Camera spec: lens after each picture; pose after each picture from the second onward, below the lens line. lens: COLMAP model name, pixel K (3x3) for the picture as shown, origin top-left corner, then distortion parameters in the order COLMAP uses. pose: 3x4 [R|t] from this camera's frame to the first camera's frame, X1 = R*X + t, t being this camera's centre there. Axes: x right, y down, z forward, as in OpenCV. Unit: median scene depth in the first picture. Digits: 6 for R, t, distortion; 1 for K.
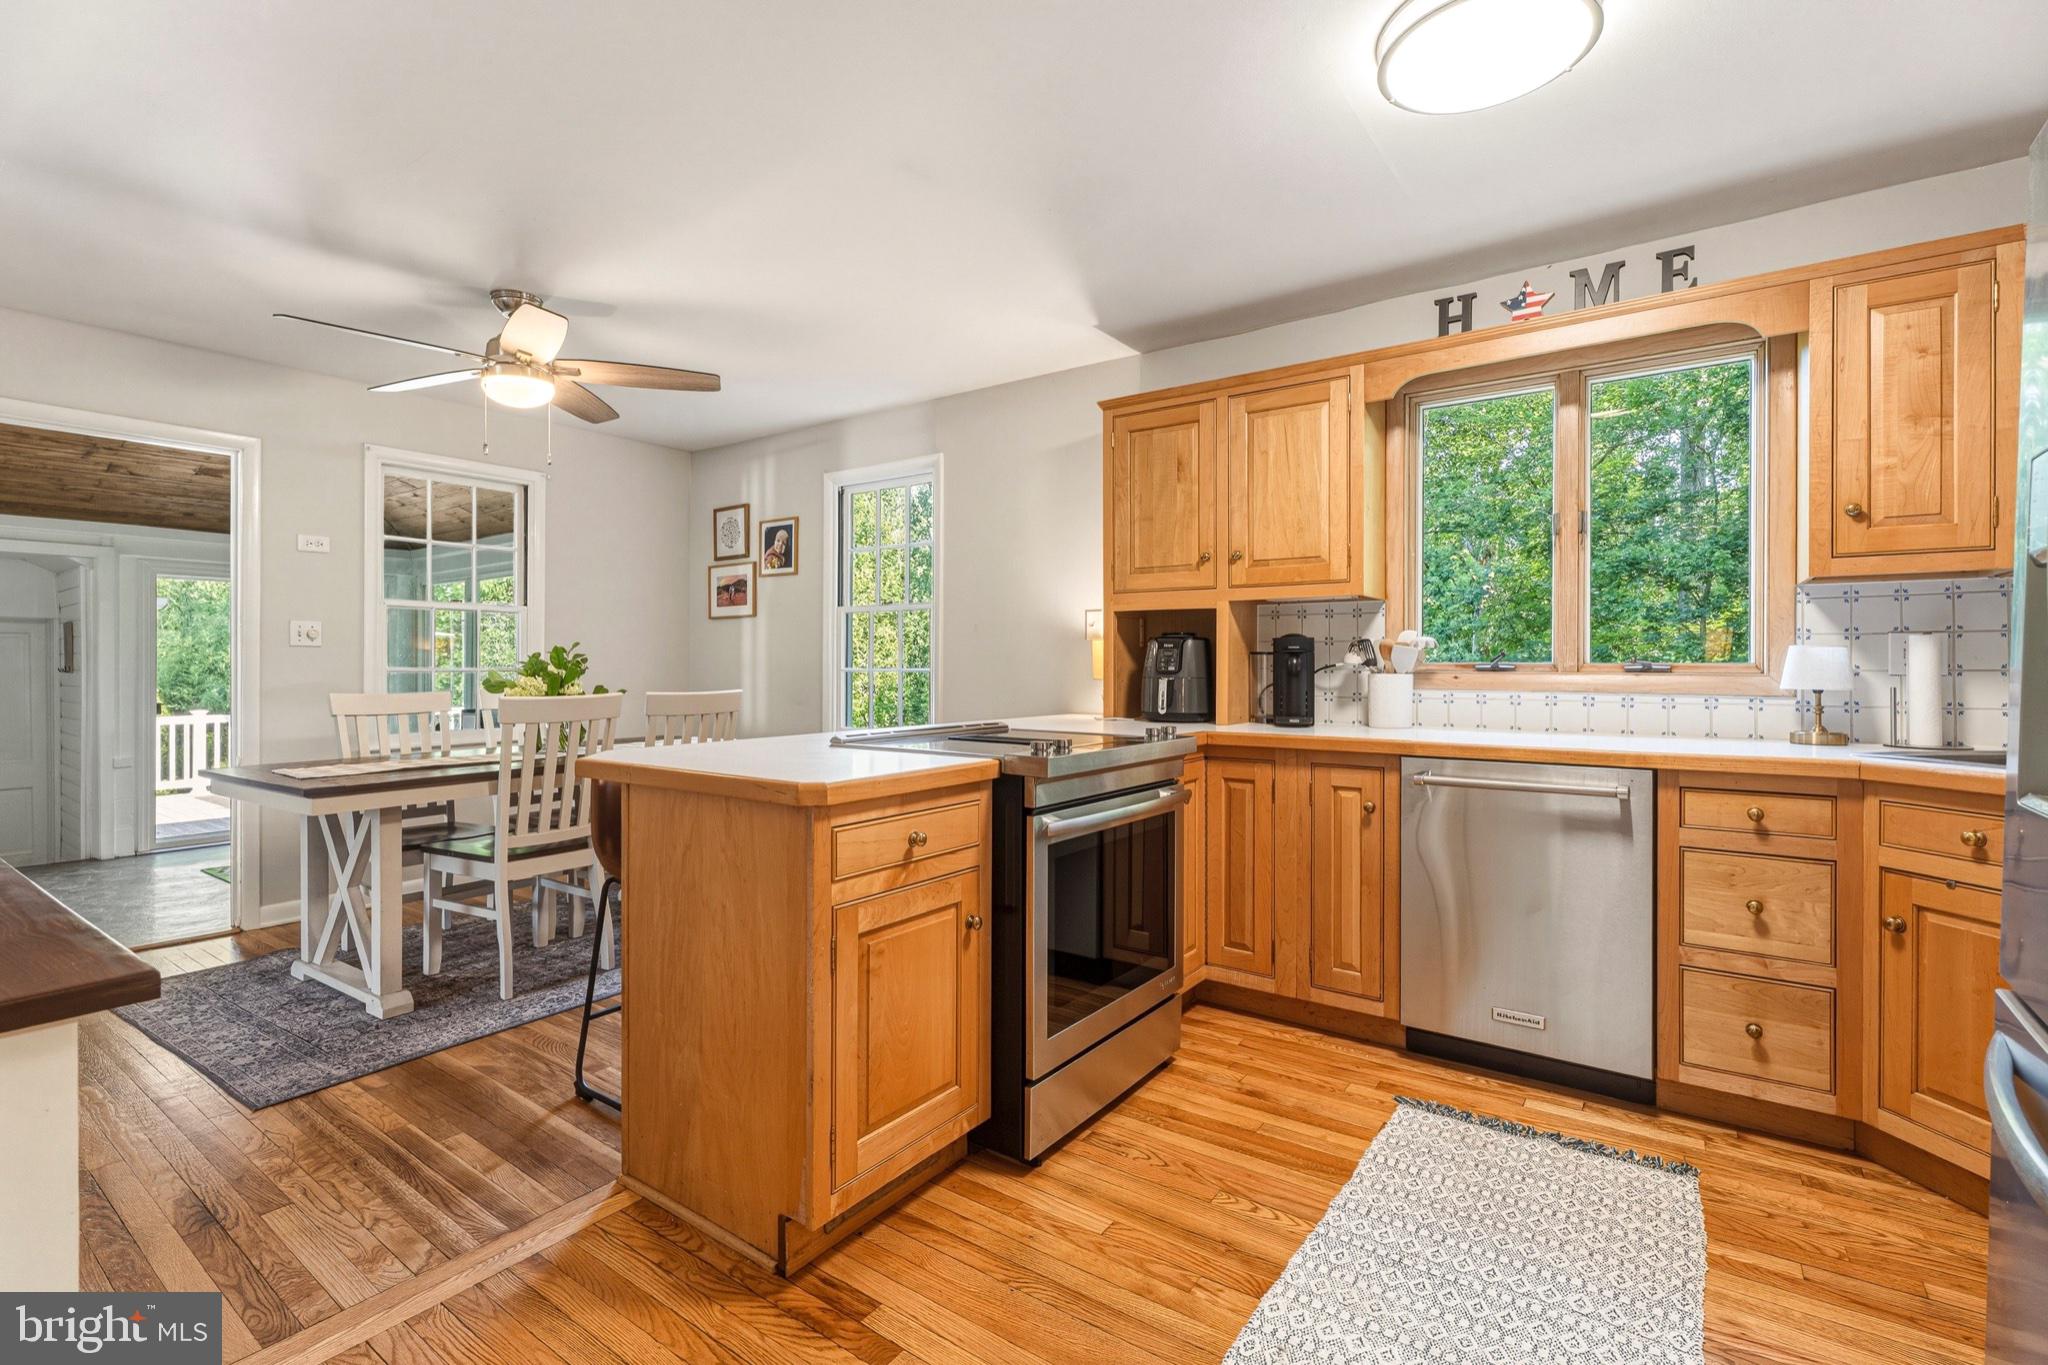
lens RADIAL K [[920.9, 0, 1013.7], [0, 920.9, 663.1], [0, 0, 1]] dist [0.001490, 0.000875]
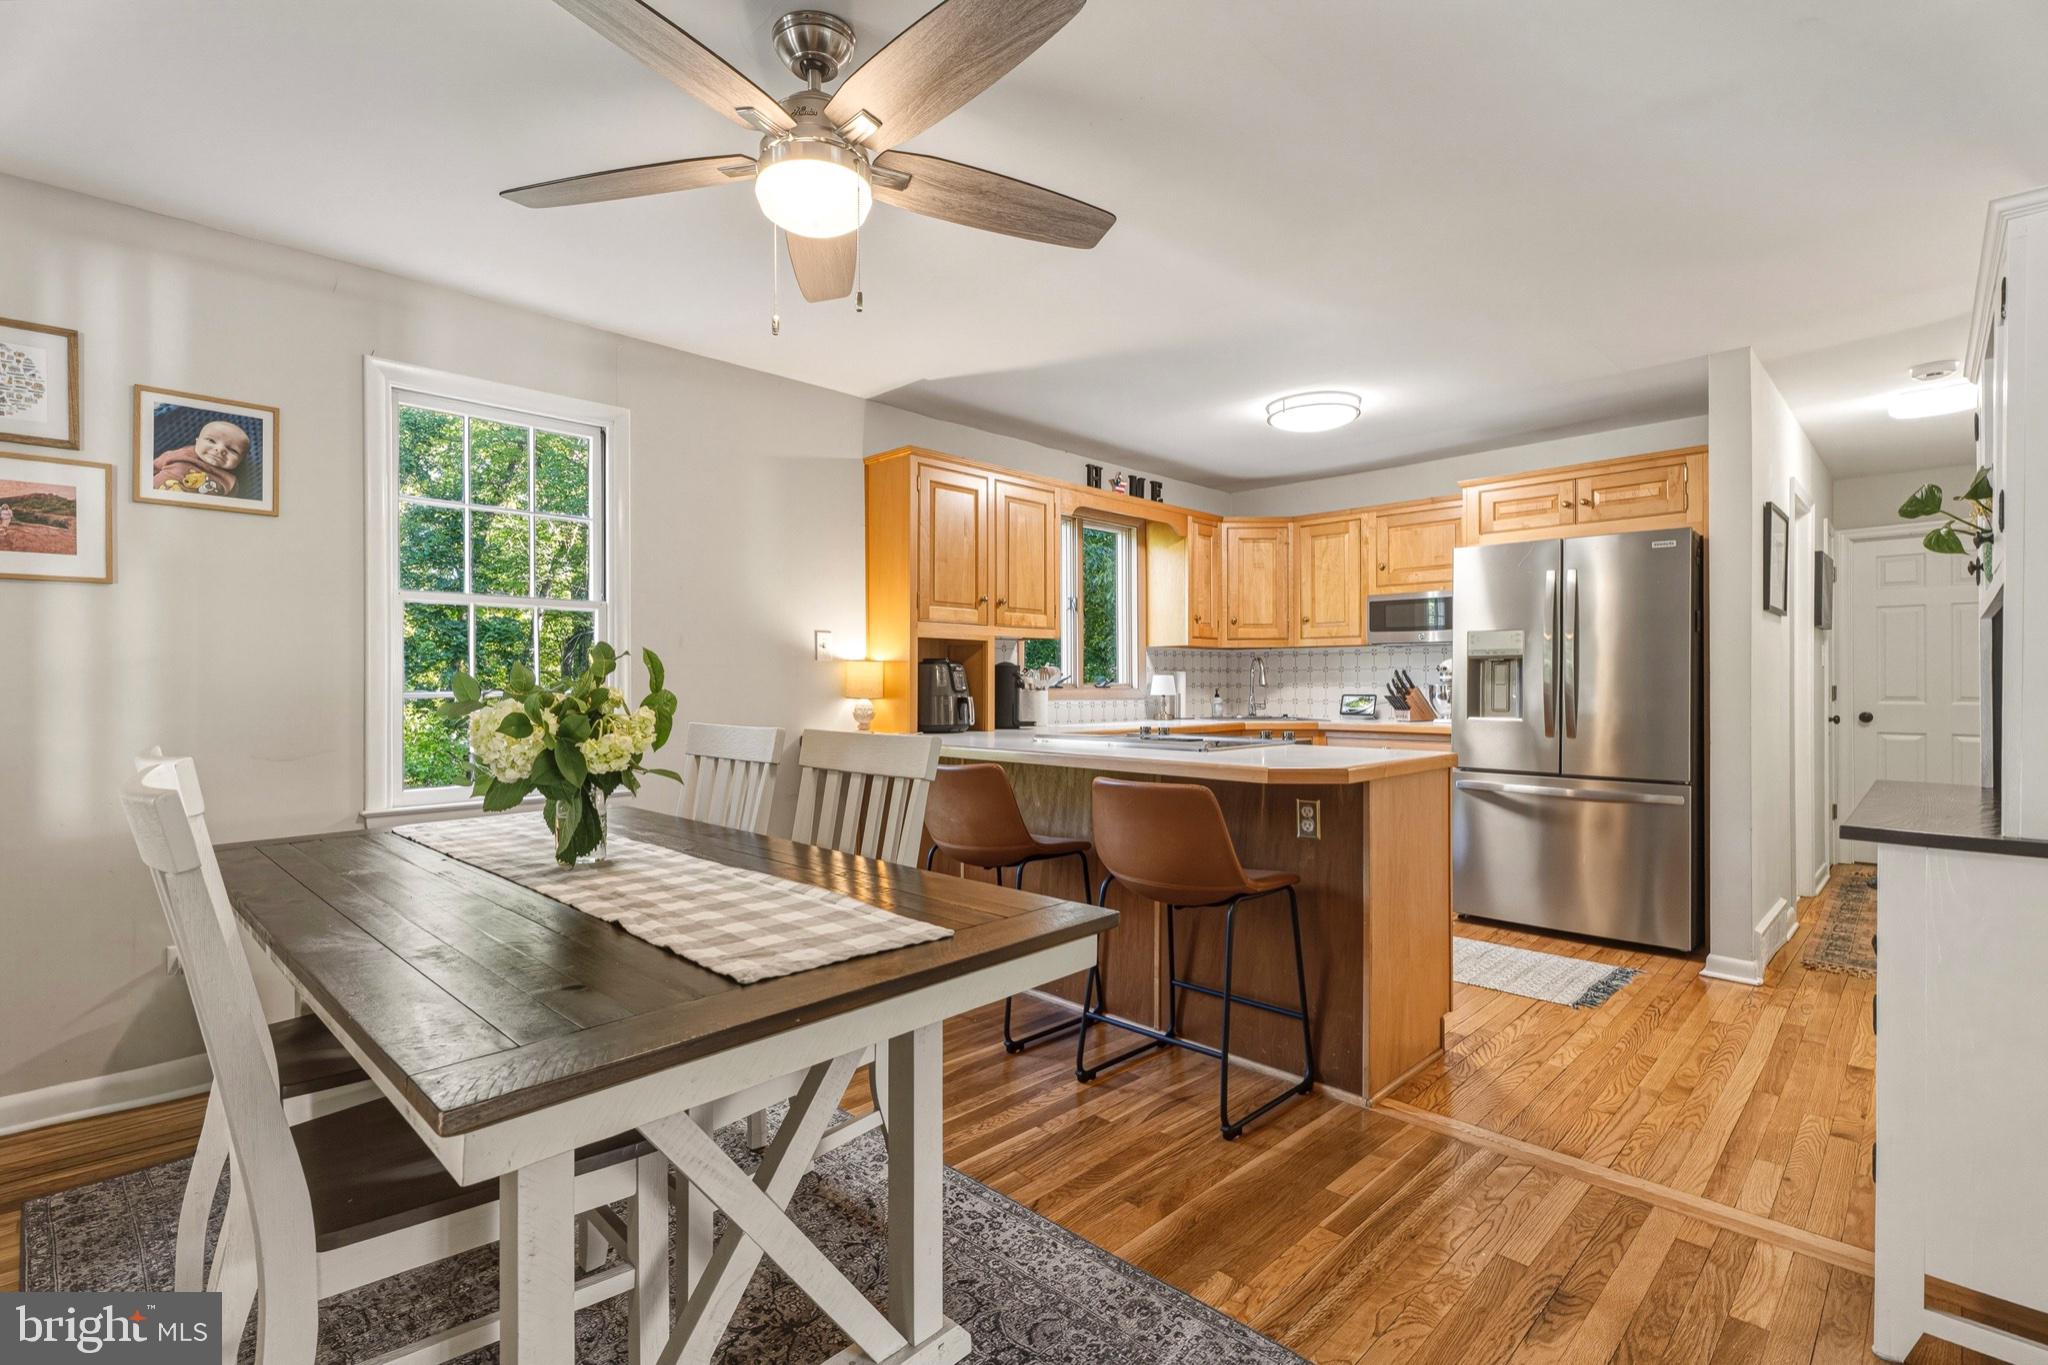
lens RADIAL K [[920.9, 0, 968.7], [0, 920.9, 675.4], [0, 0, 1]] dist [0.001490, 0.000875]
pose [[0.190654, 0.009576, 0.981611, -1.343901], [0.000670, 0.999951, -0.009885, 0.002389], [-0.981657, 0.002542, 0.190638, 0.998788]]
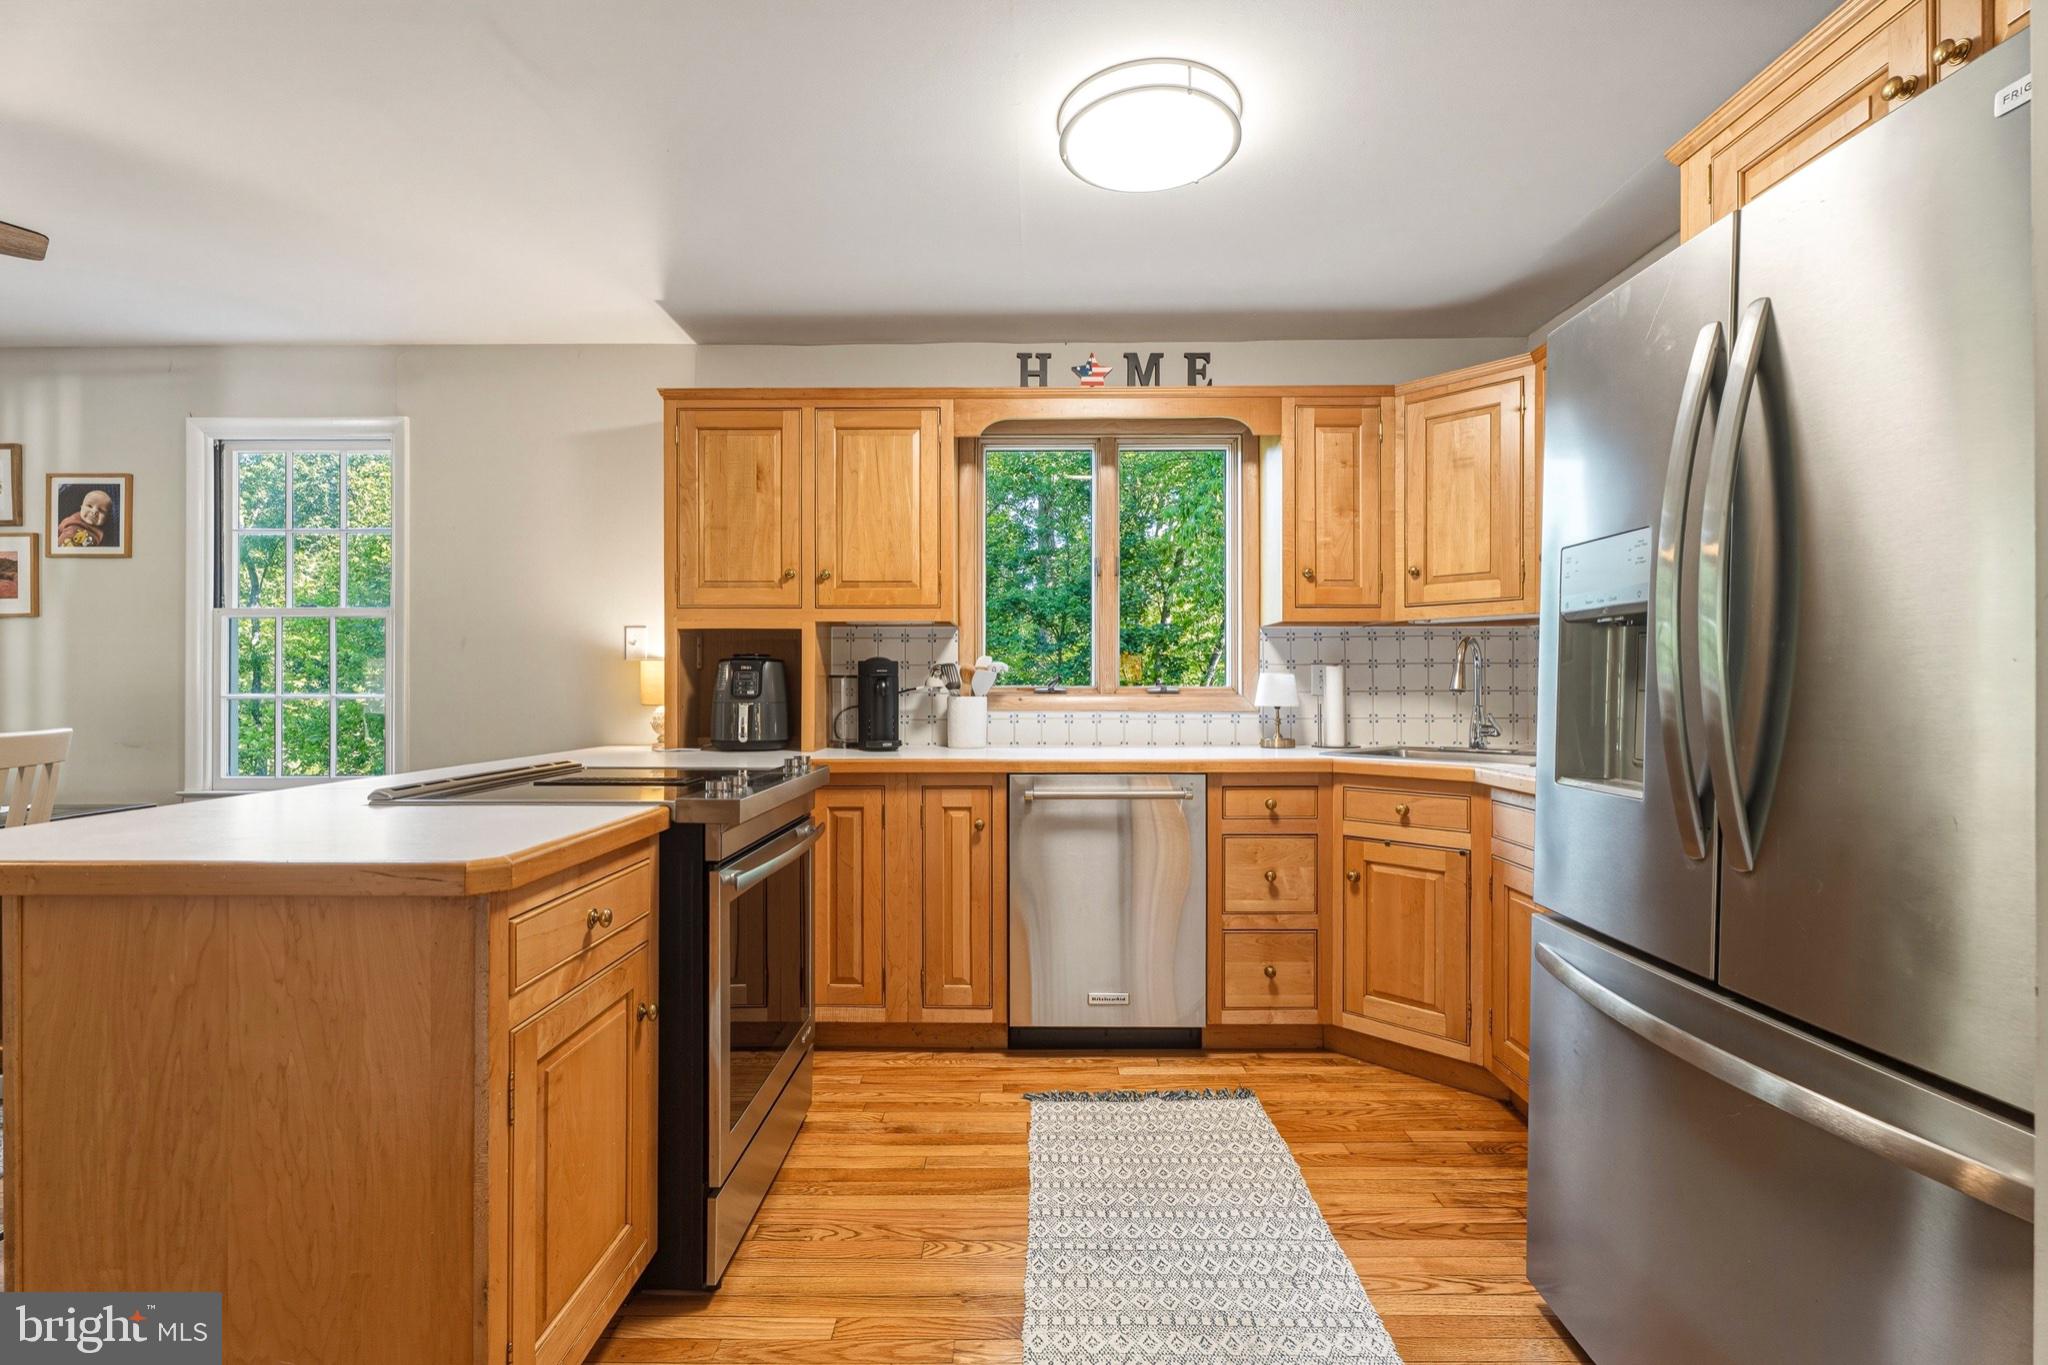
lens RADIAL K [[920.9, 0, 940.5], [0, 920.9, 681.7], [0, 0, 1]] dist [0.001490, 0.000875]
pose [[0.817954, 0.001449, 0.575281, -0.269894], [0.000750, 0.999993, -0.003586, -0.001998], [-0.575283, 0.003365, 0.817948, 0.182428]]
